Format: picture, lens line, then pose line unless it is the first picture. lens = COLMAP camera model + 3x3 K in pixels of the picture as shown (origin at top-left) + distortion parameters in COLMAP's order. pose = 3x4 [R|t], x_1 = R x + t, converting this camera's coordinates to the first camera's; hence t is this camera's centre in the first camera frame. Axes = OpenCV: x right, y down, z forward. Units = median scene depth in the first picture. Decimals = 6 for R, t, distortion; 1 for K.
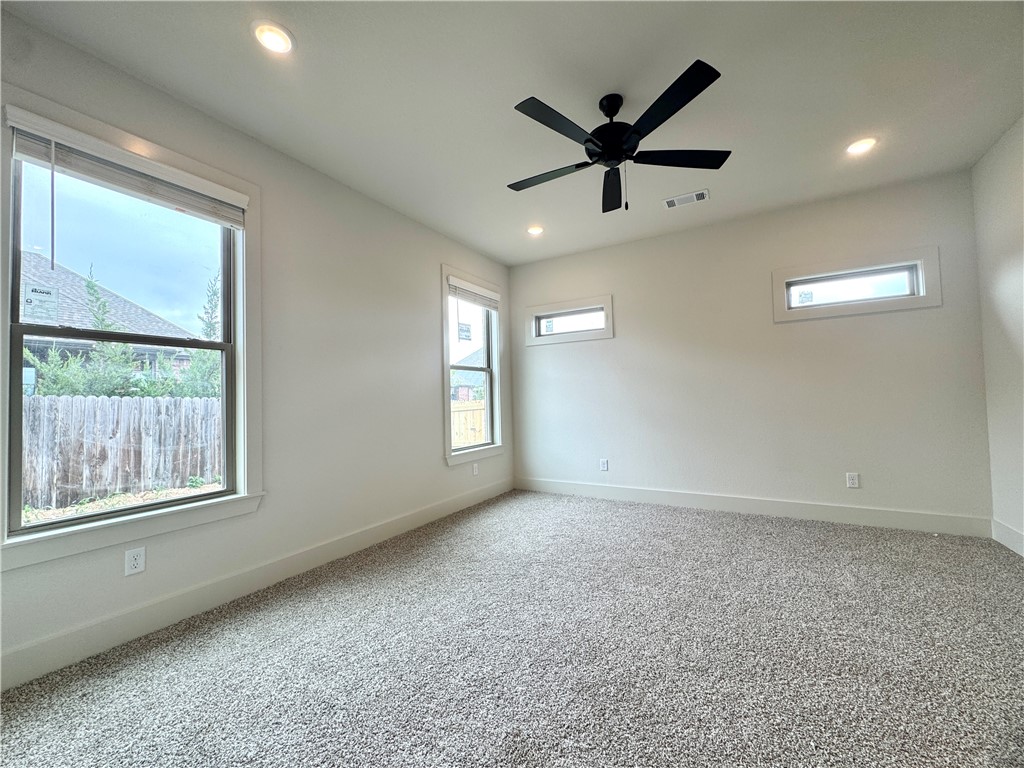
lens RADIAL K [[411.1, 0, 509.9], [0, 411.1, 383.1], [0, 0, 1]] dist [-0.014446, 0.000115]
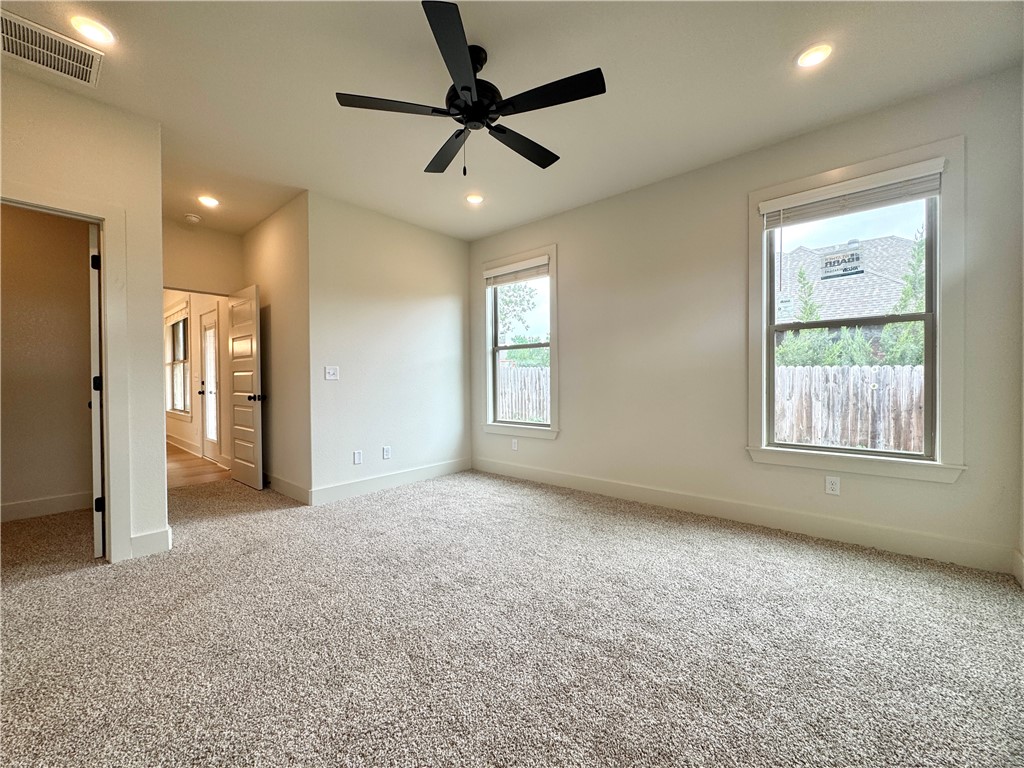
lens RADIAL K [[411.1, 0, 515.0], [0, 411.1, 385.7], [0, 0, 1]] dist [-0.014446, 0.000115]
pose [[-0.185693, 0.041483, -0.981732, 0.379614], [0.053238, 0.998066, 0.032103, 0.007838], [0.981164, -0.046304, -0.187543, 0.405198]]
